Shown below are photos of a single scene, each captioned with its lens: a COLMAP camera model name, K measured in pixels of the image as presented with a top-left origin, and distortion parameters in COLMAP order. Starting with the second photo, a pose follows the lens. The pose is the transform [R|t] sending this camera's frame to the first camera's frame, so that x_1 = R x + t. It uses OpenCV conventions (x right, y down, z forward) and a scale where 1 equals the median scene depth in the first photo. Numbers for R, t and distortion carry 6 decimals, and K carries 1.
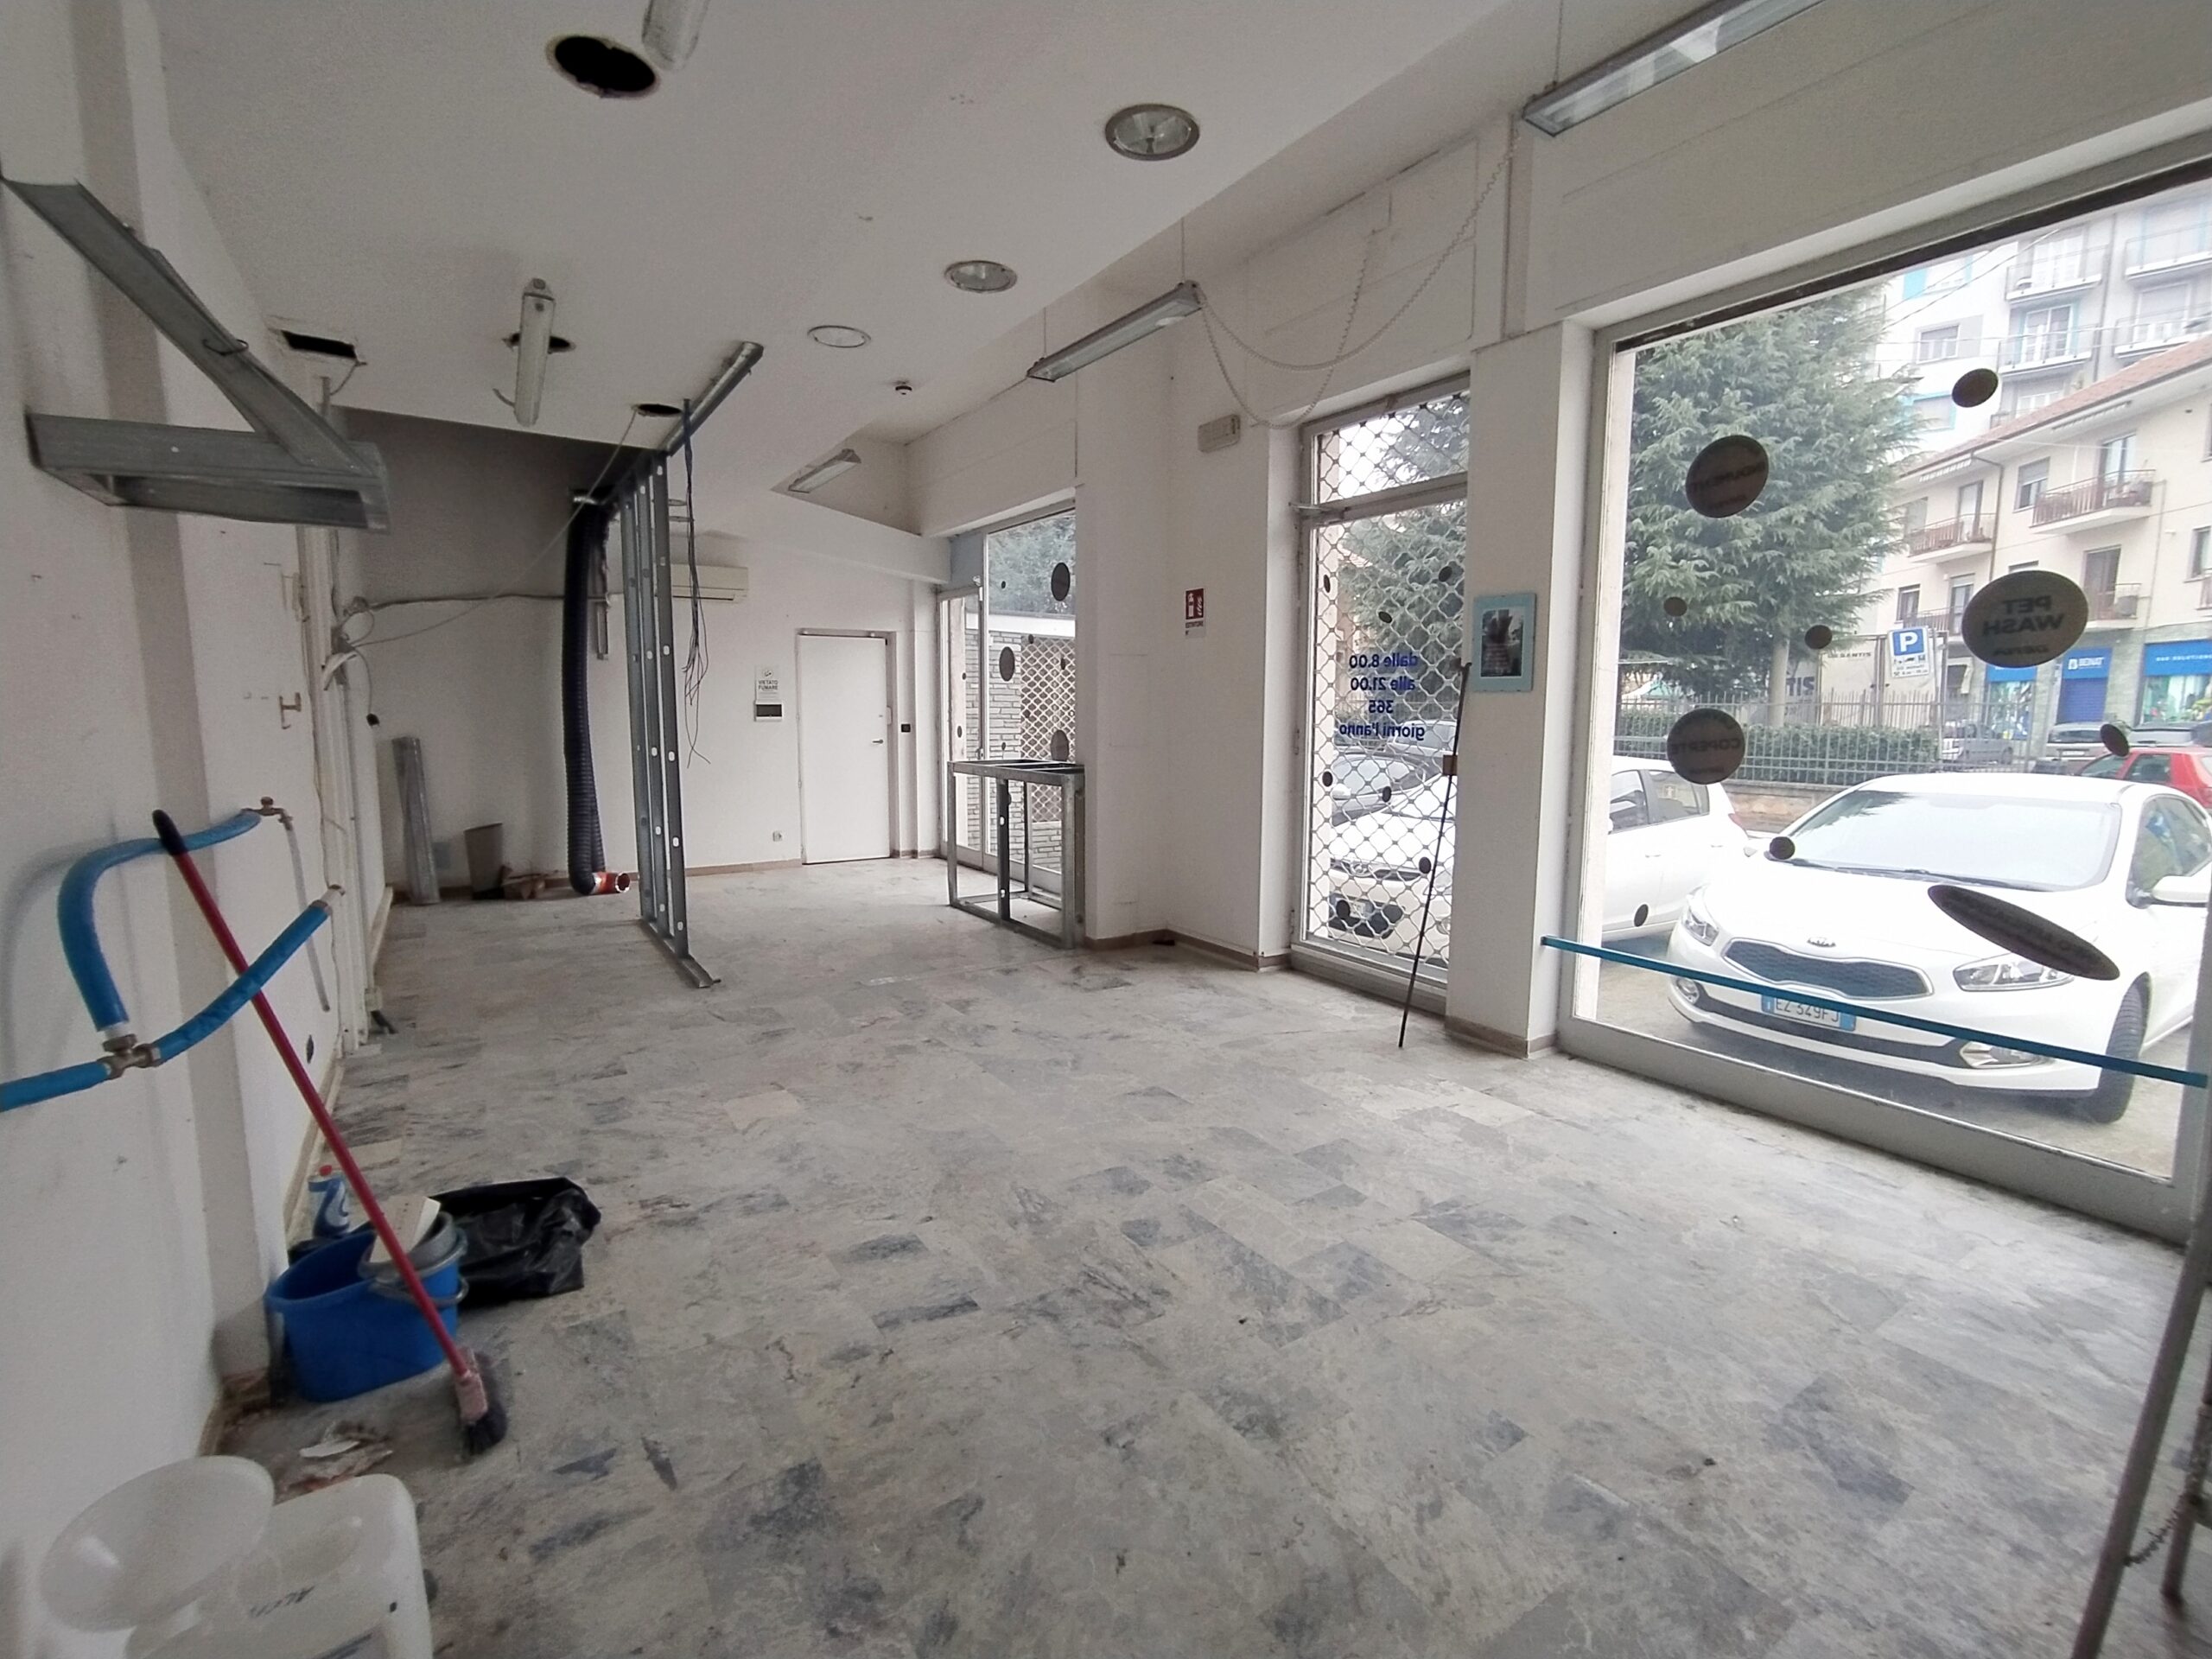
lens RADIAL K [[991.6, 0, 1106.0], [0, 991.6, 829.5], [0, 0, 1]] dist [-0.030293, 0.019825]
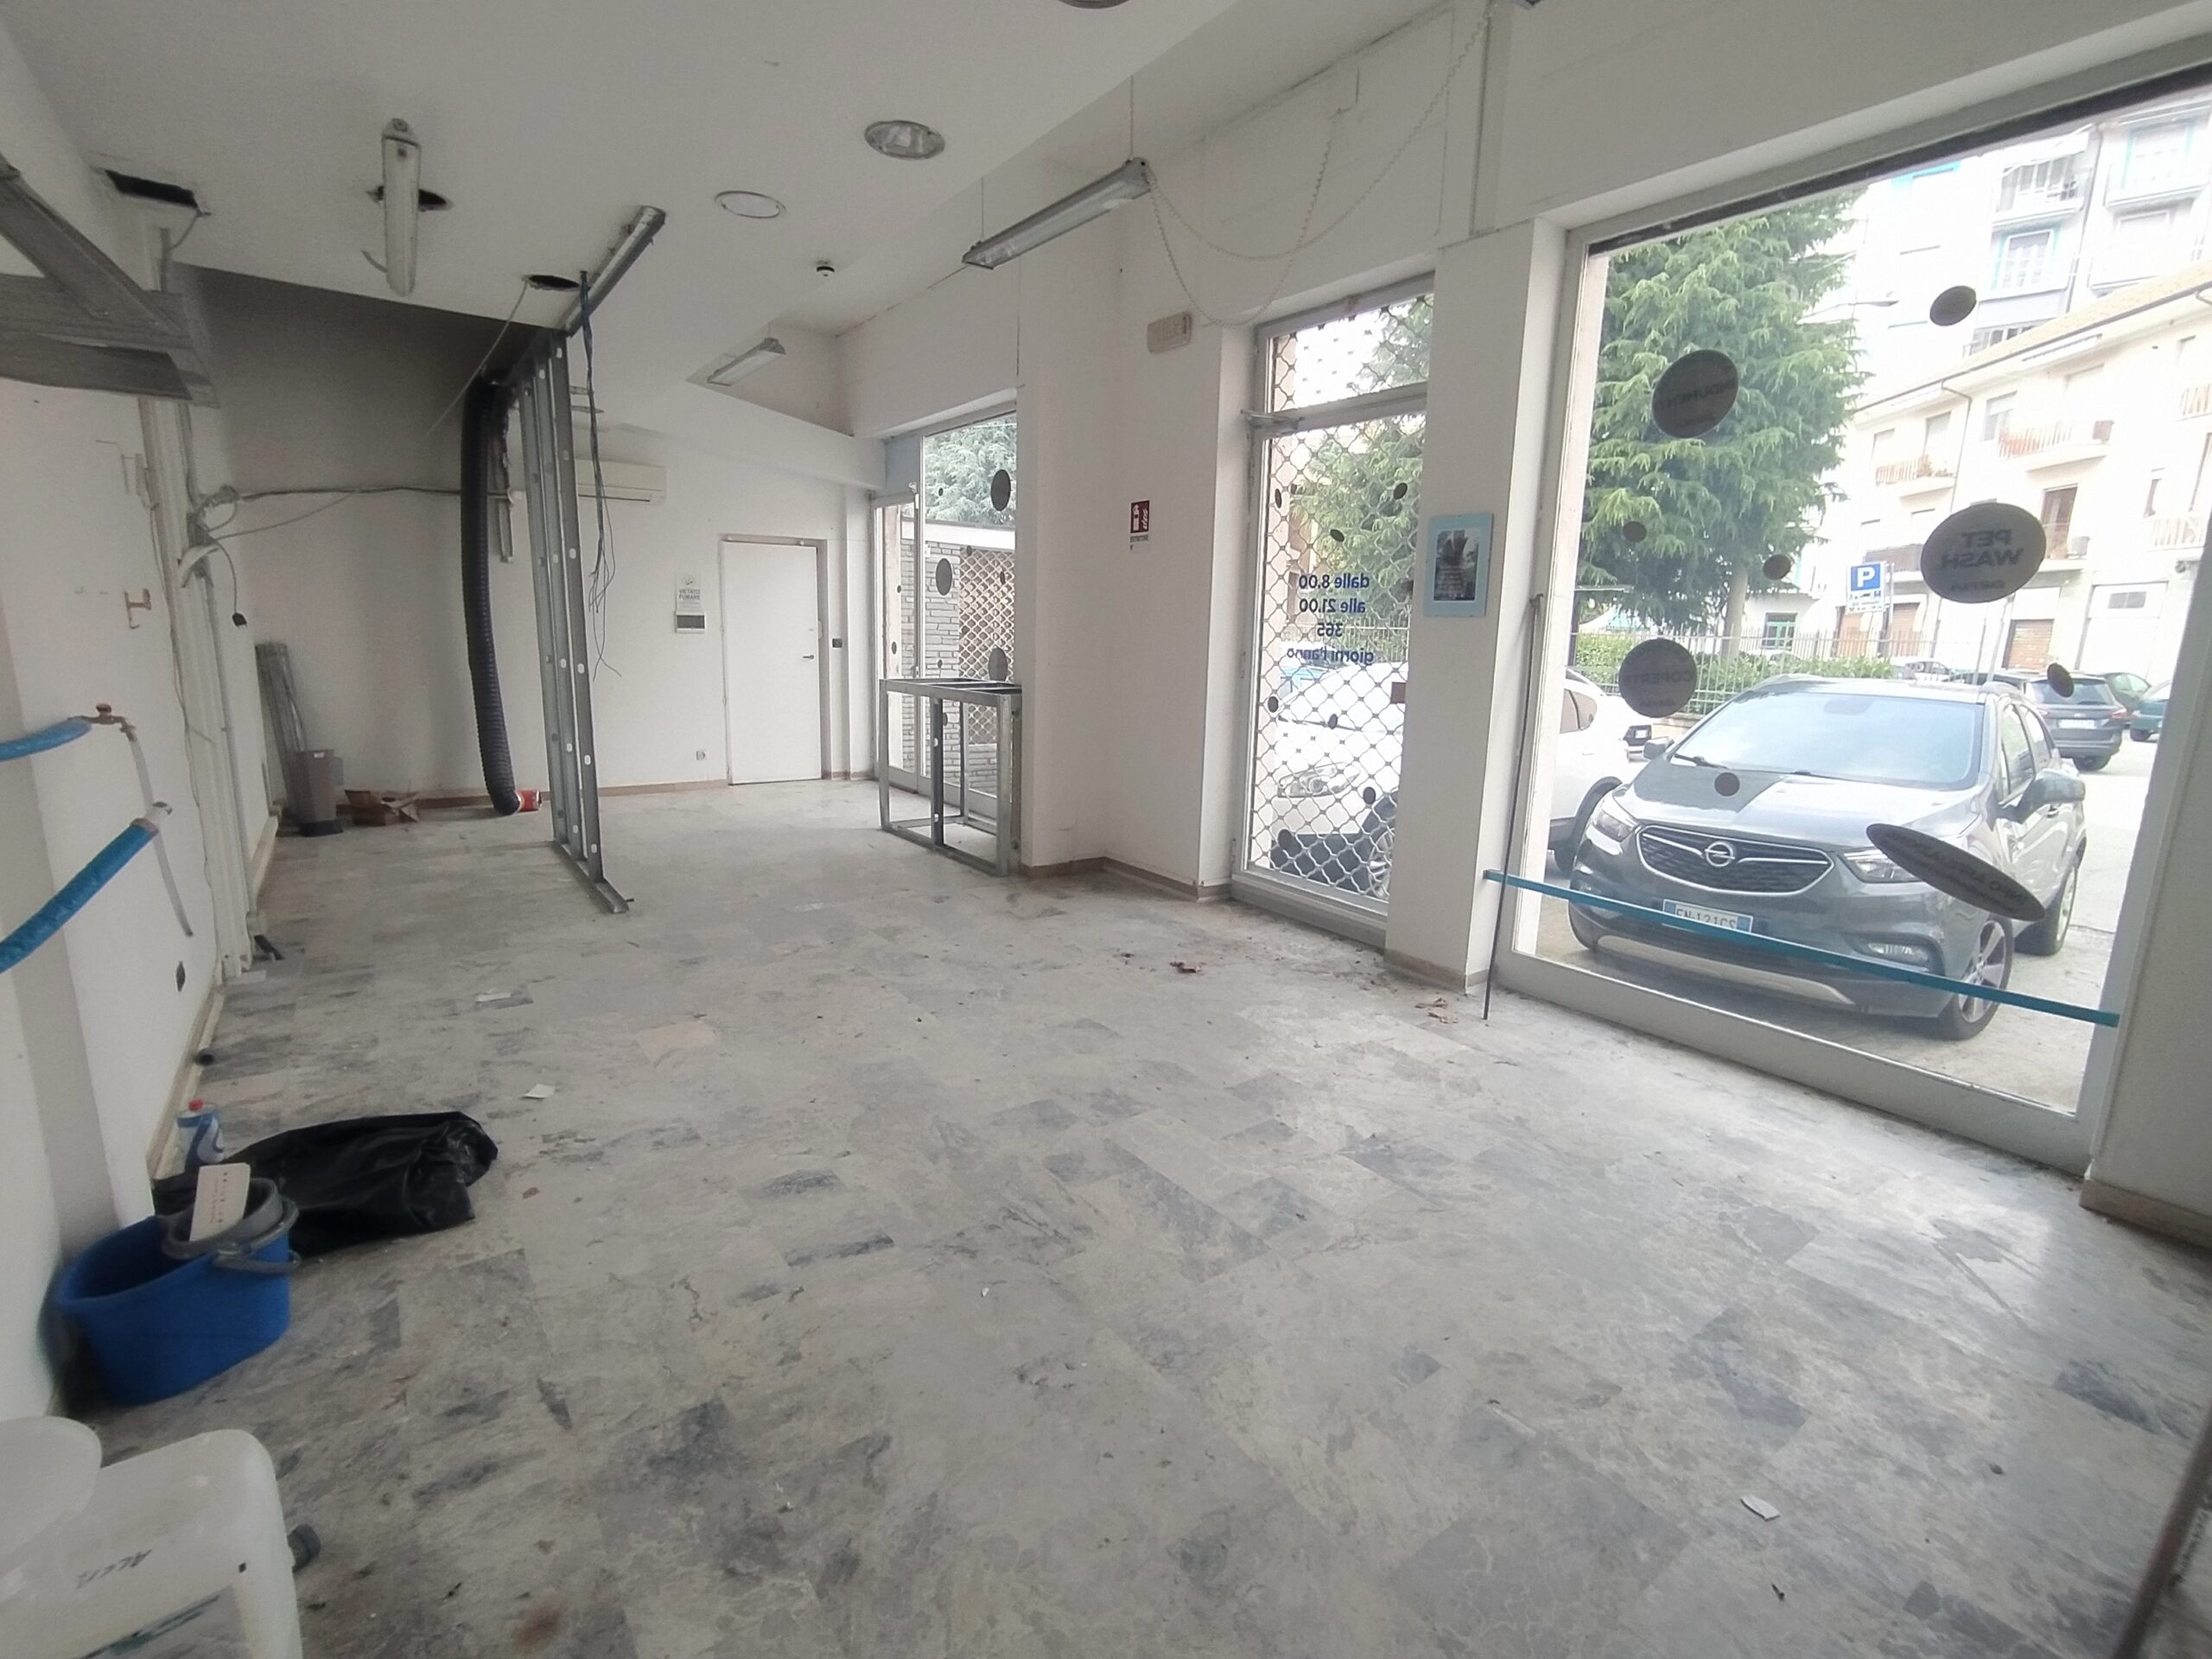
lens RADIAL K [[1015.5, 0, 1095.4], [0, 1015.5, 829.3], [0, 0, 1]] dist [-0.038774, 0.028123]
pose [[0.999069, 0.012856, 0.041173, 0.018829], [-0.015885, 0.997123, 0.074116, -0.000415], [-0.040102, -0.074702, 0.996399, 0.024073]]
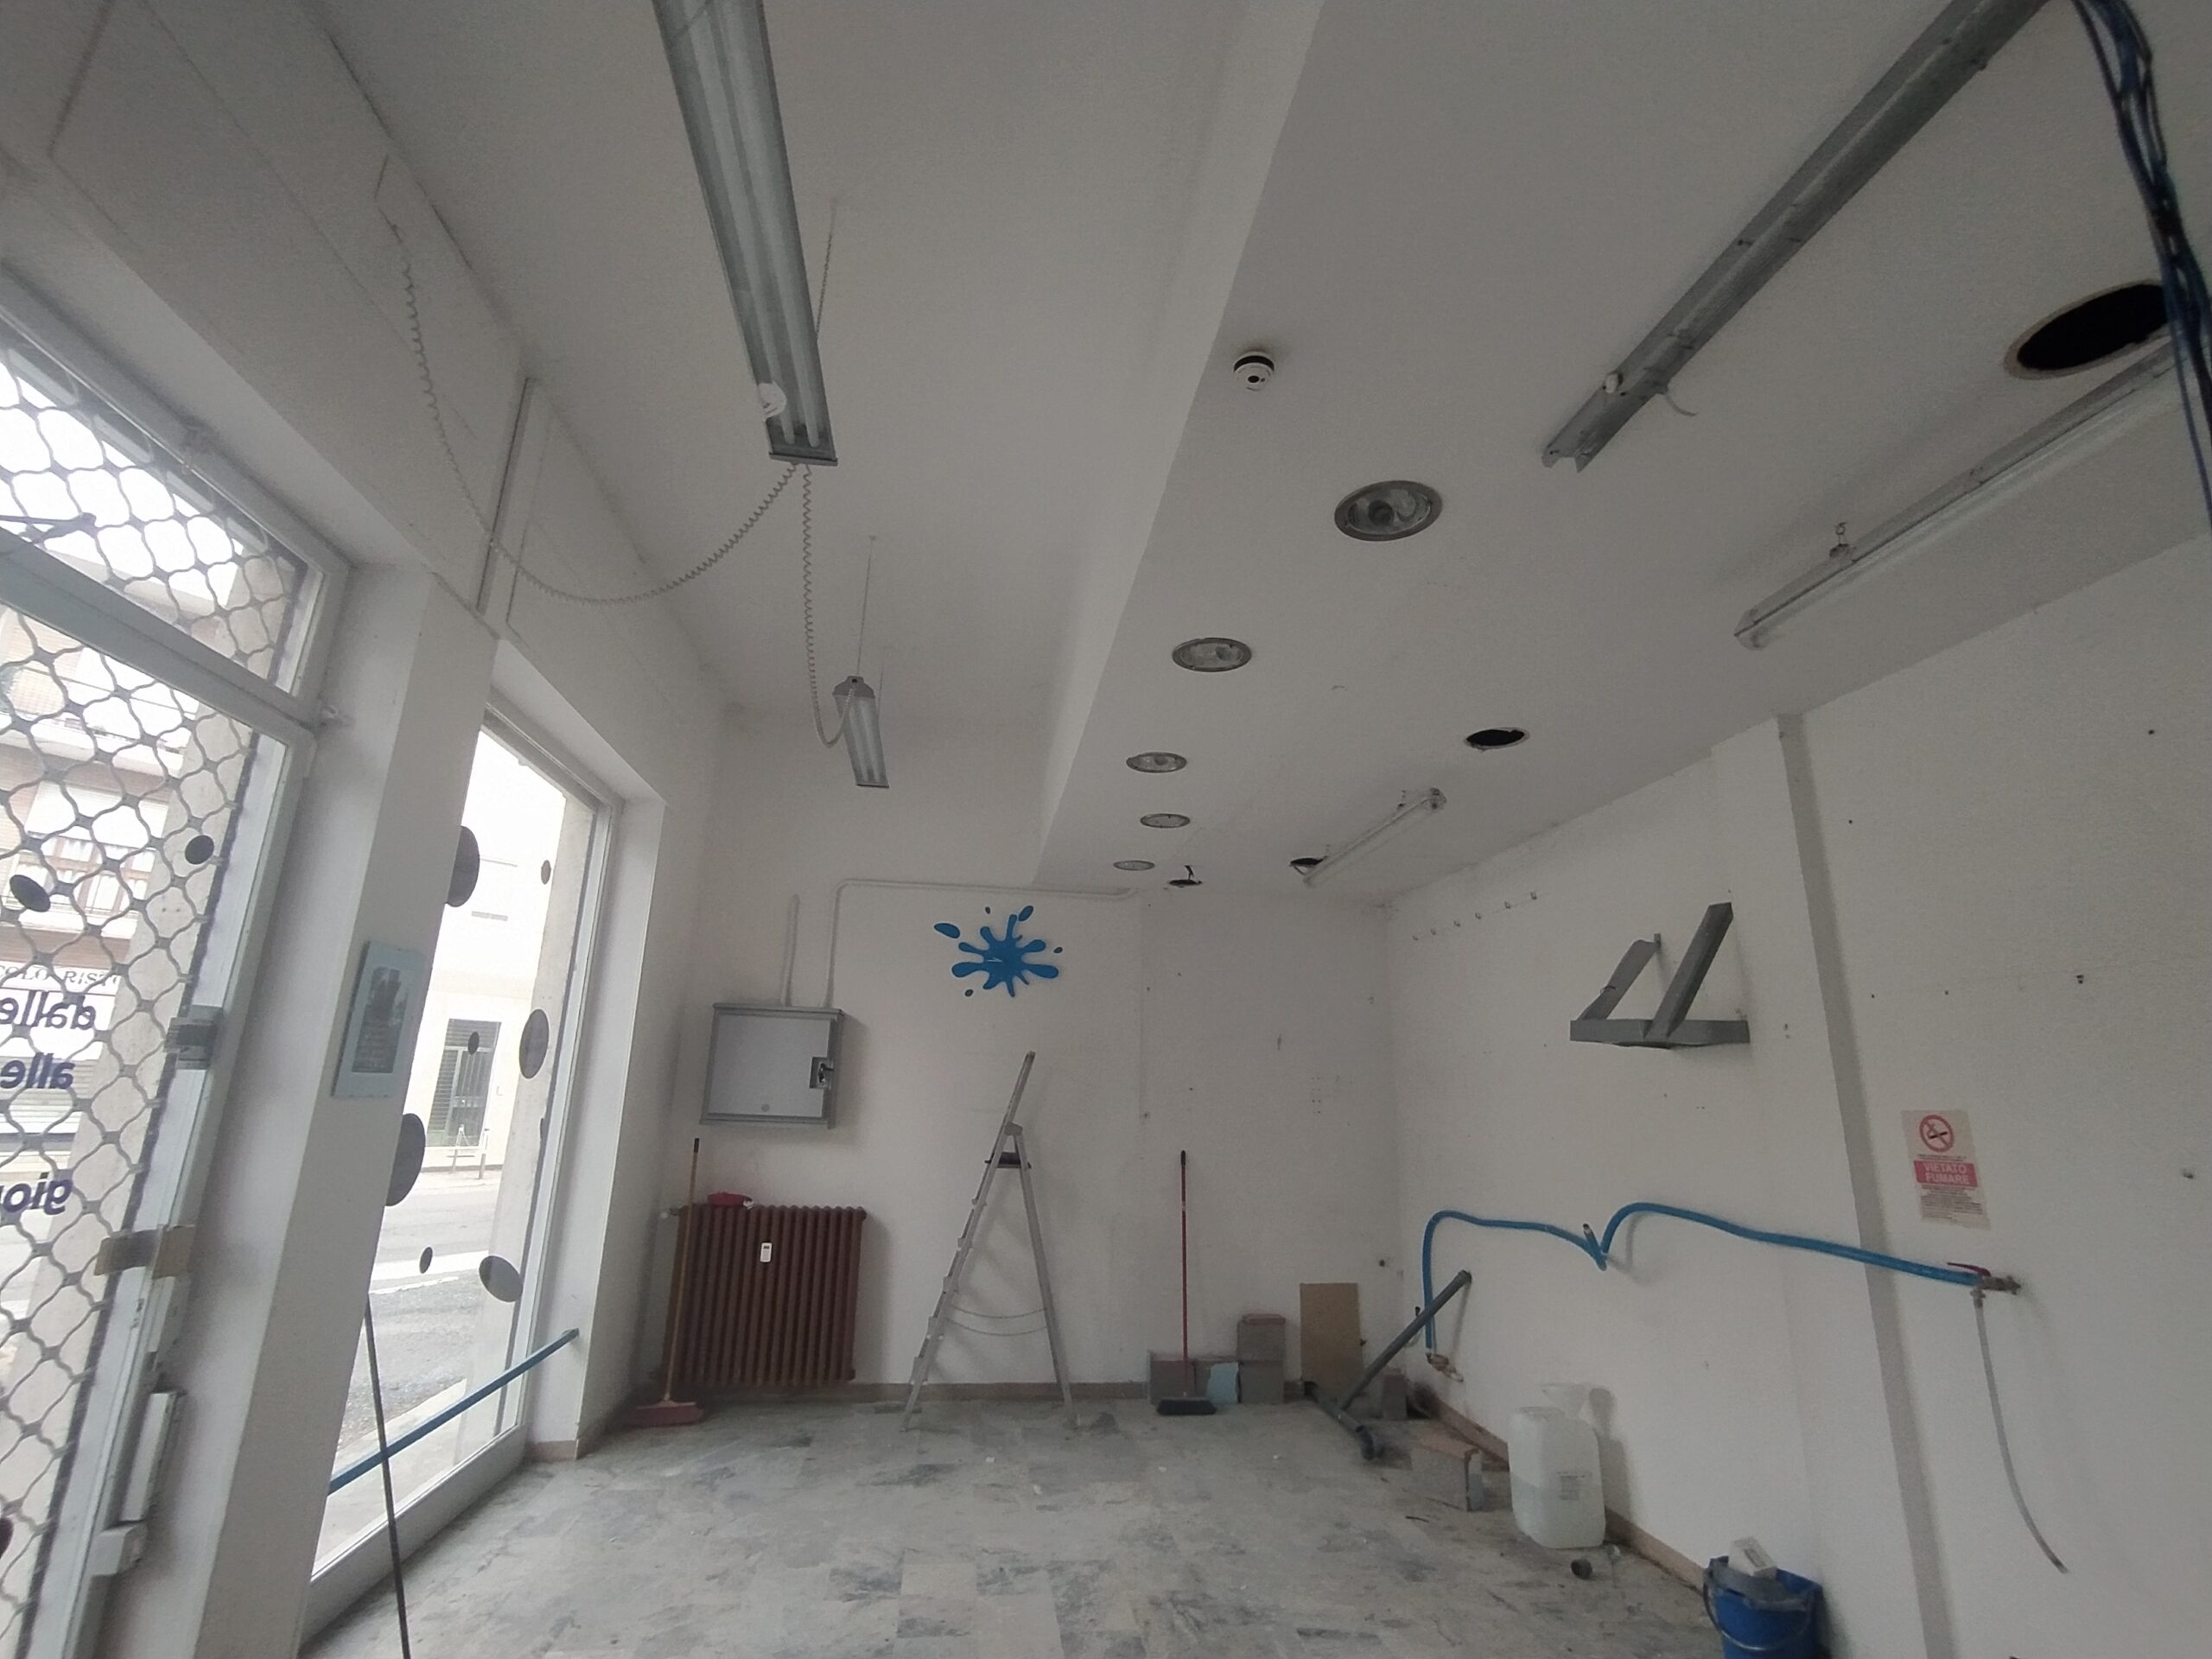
lens RADIAL K [[991.6, 0, 1106.0], [0, 991.6, 829.5], [0, 0, 1]] dist [-0.030293, 0.019825]
pose [[-0.901466, 0.086305, 0.424158, -0.433081], [0.023734, 0.988302, -0.150651, -0.283617], [-0.432198, -0.125740, -0.892969, 1.923932]]
